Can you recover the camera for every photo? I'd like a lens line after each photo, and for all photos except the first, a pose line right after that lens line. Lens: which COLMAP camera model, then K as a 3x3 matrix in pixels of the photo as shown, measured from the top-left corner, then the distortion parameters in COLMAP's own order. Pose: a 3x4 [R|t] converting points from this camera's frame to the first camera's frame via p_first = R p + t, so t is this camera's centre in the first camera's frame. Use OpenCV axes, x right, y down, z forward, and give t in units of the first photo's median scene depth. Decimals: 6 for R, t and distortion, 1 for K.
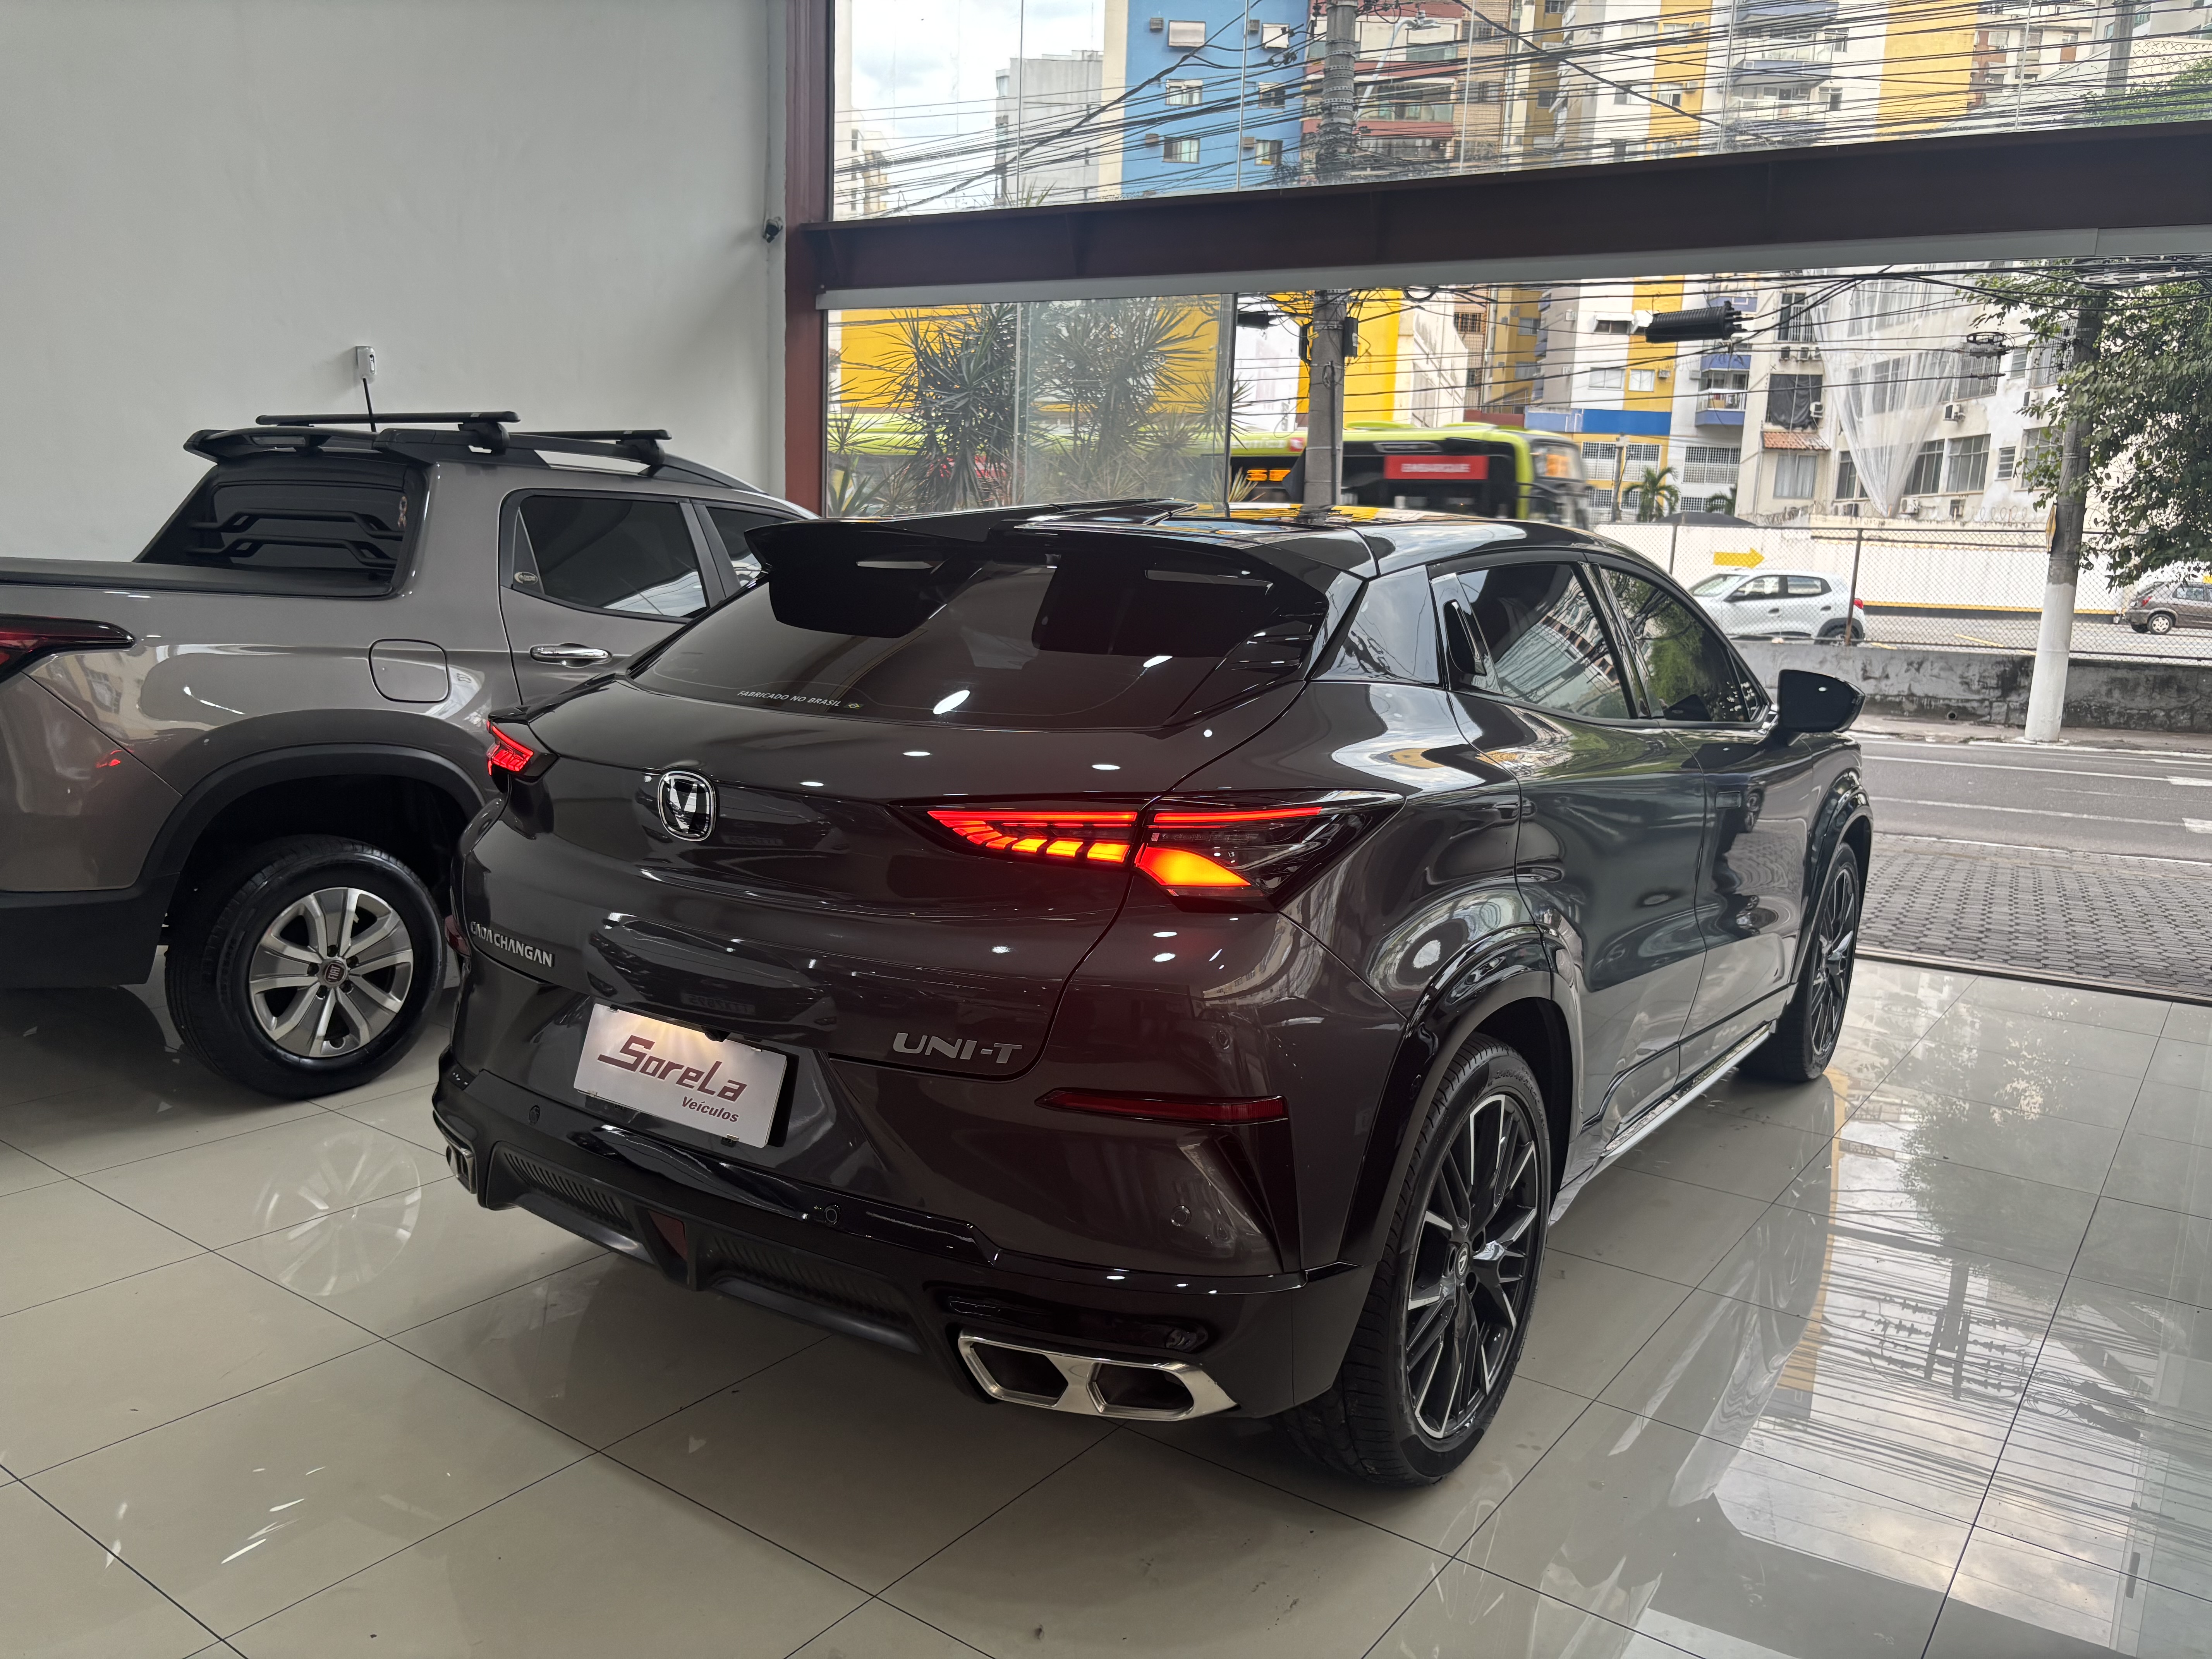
lens RADIAL K [[1695.2, 0, 1111.8], [0, 1695.2, 818.5], [0, 0, 1]] dist [0.028935, -0.013910]
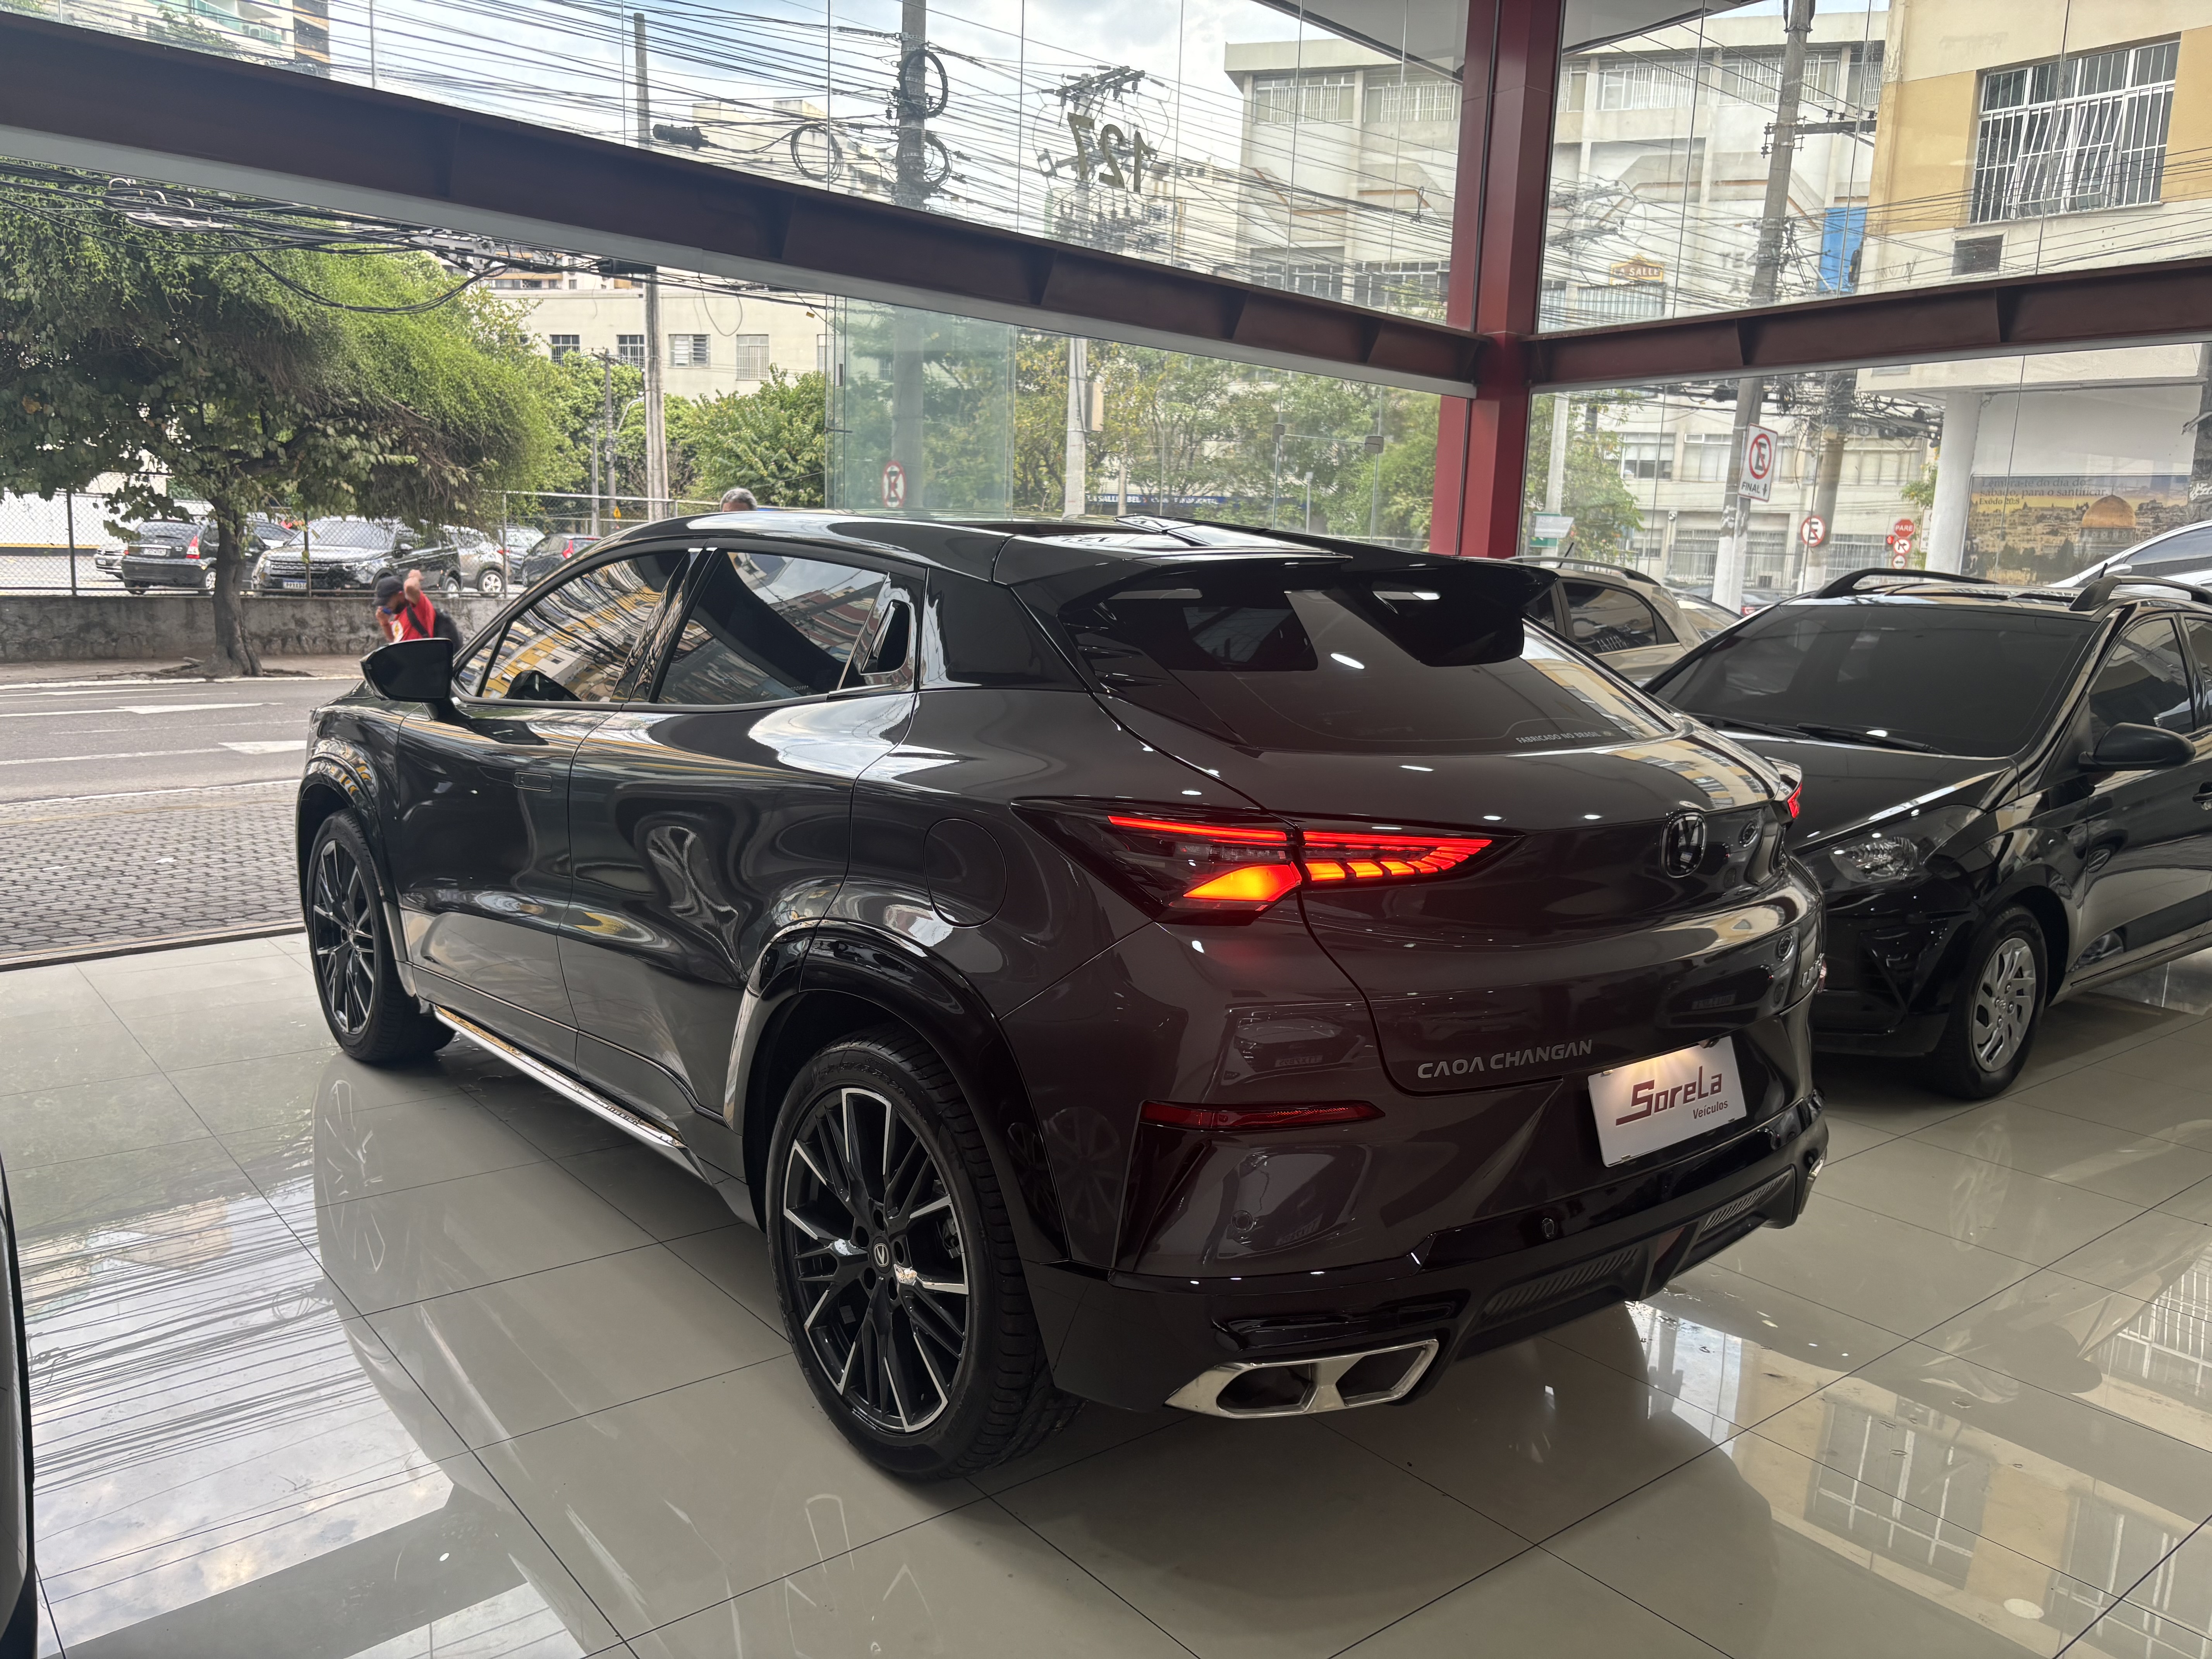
lens RADIAL K [[1695.2, 0, 1083.1], [0, 1695.2, 824.6], [0, 0, 1]] dist [0.028935, -0.013910]
pose [[0.287622, -0.178860, 0.940894, -0.133927], [0.127728, 0.980795, 0.147400, -0.022191], [-0.949189, 0.077783, 0.304944, 0.101917]]
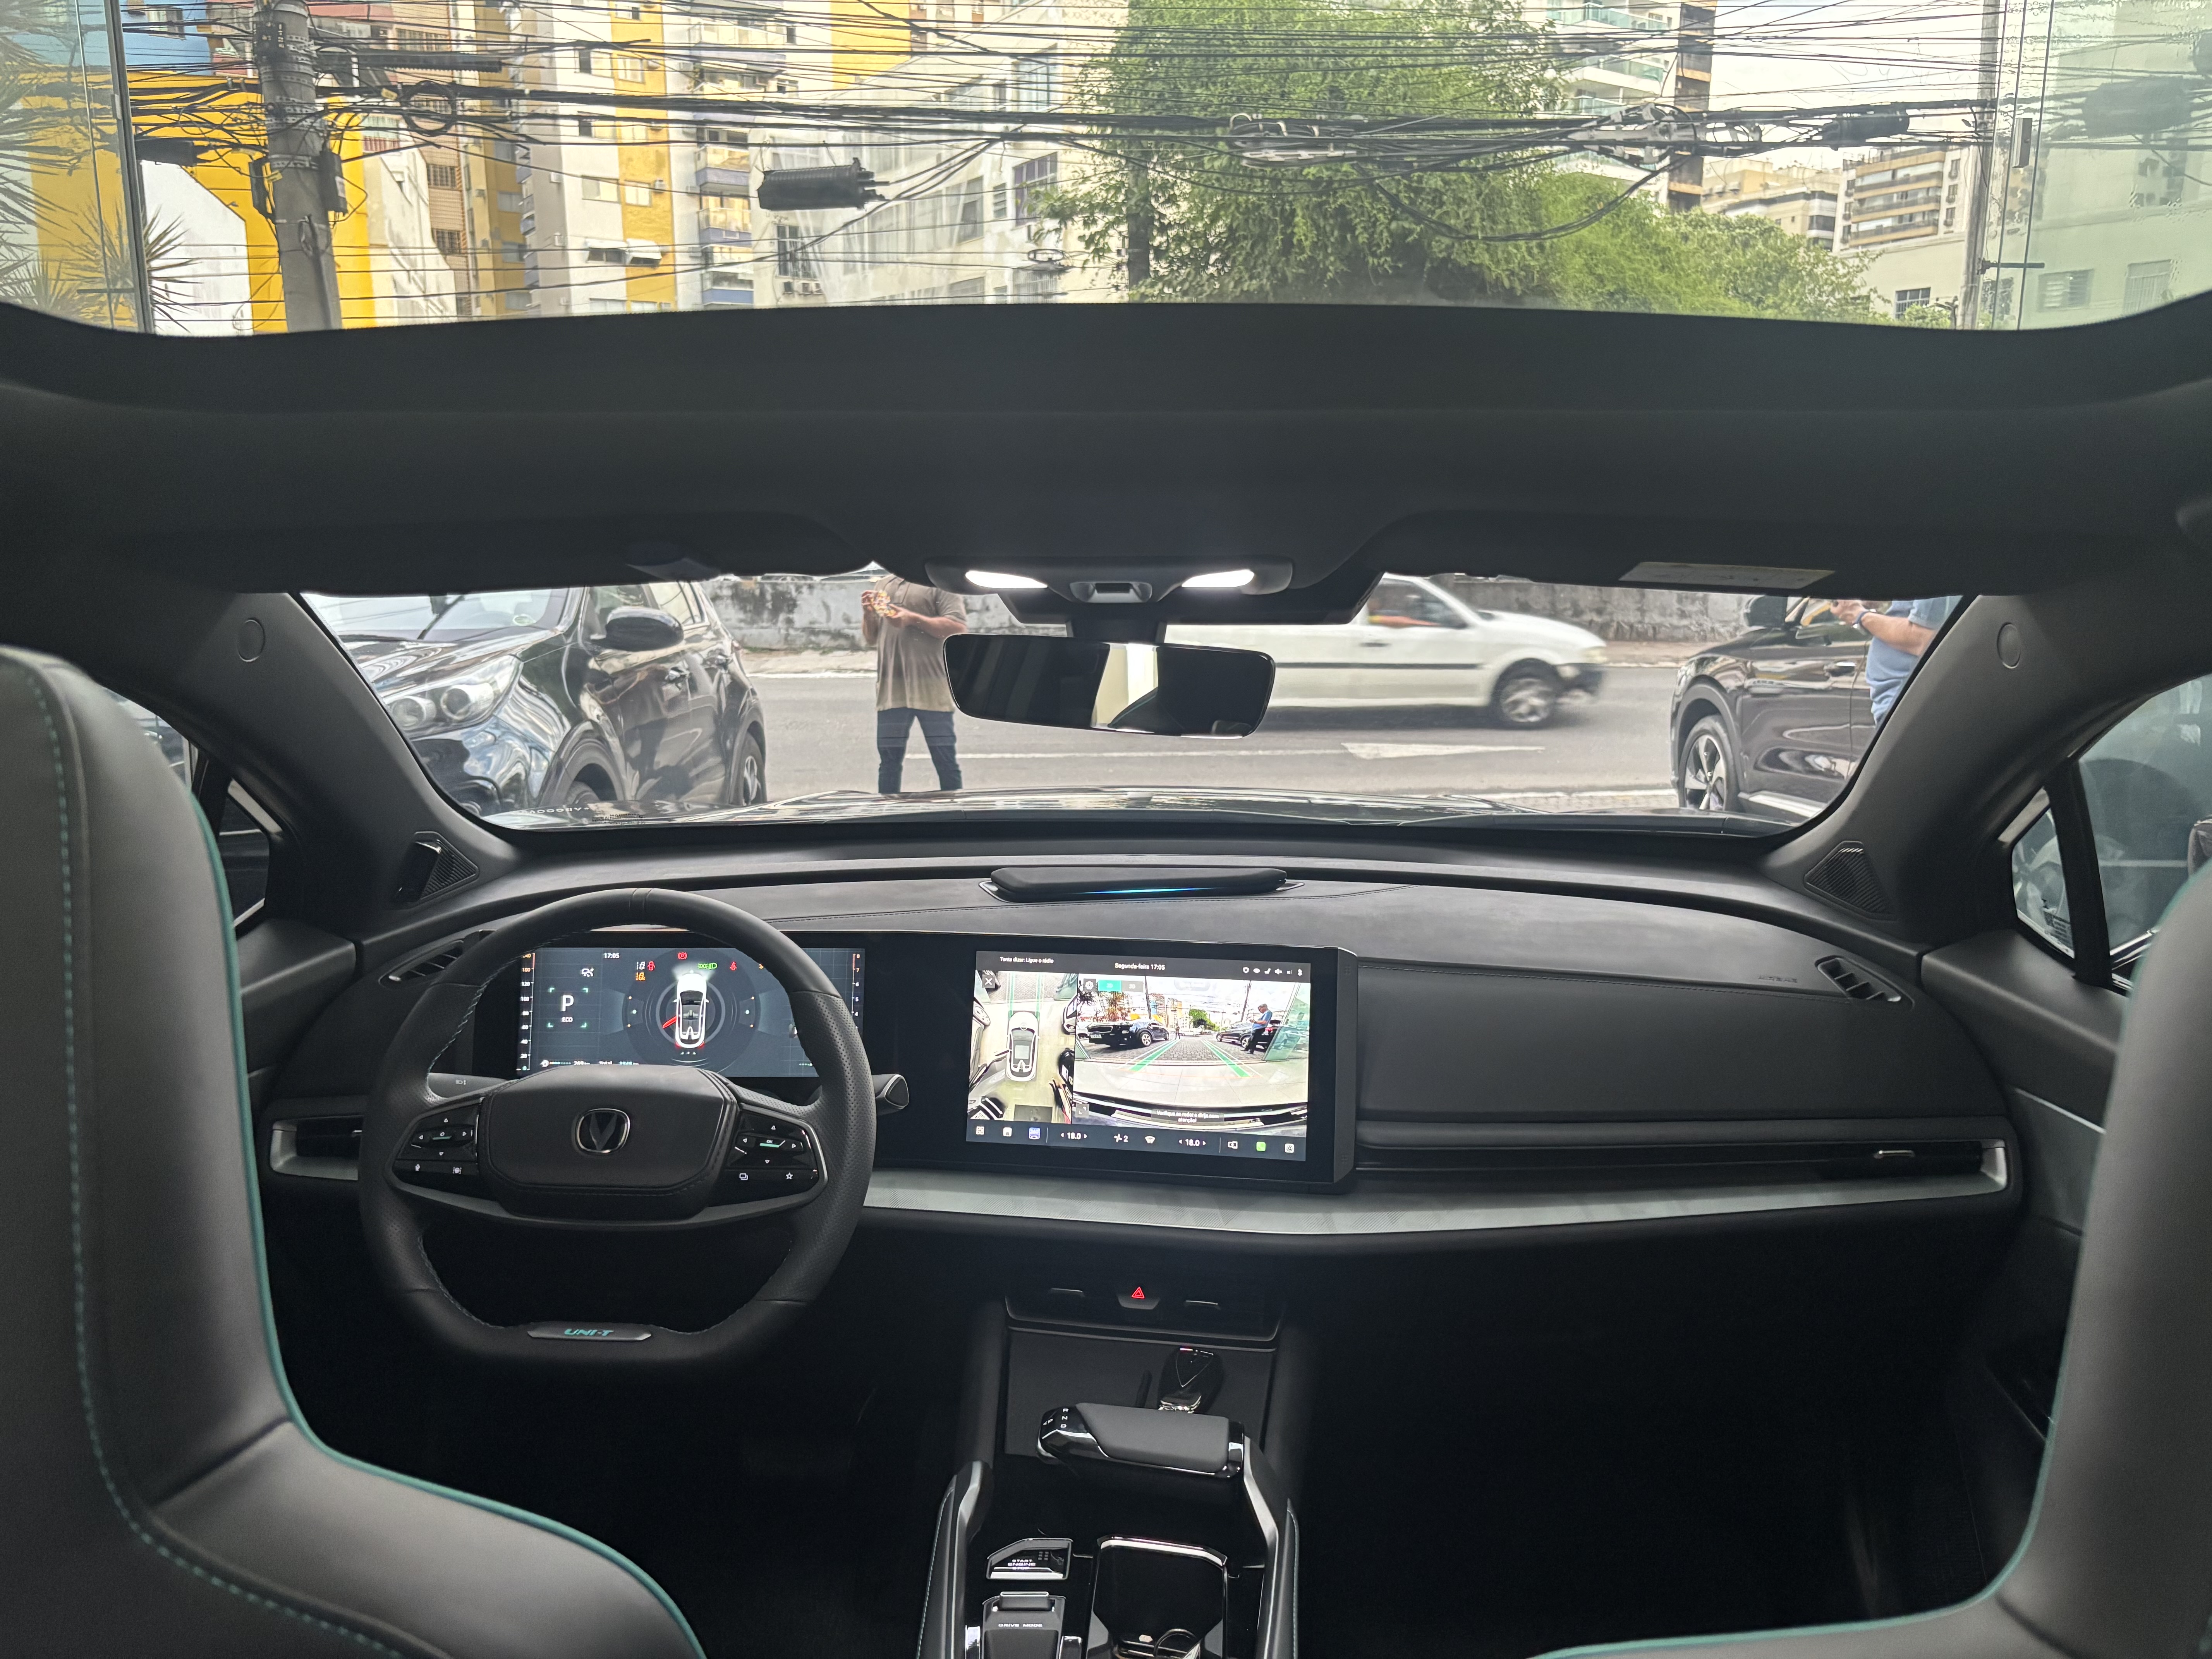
lens RADIAL K [[1695.2, 0, 1112.7], [0, 1695.2, 845.9], [0, 0, 1]] dist [0.028935, -0.013910]
pose [[0.848657, -0.135978, 0.511166, 0.010850], [0.111018, 0.990656, 0.079214, -0.022145], [-0.517162, -0.010477, 0.855824, 0.146146]]
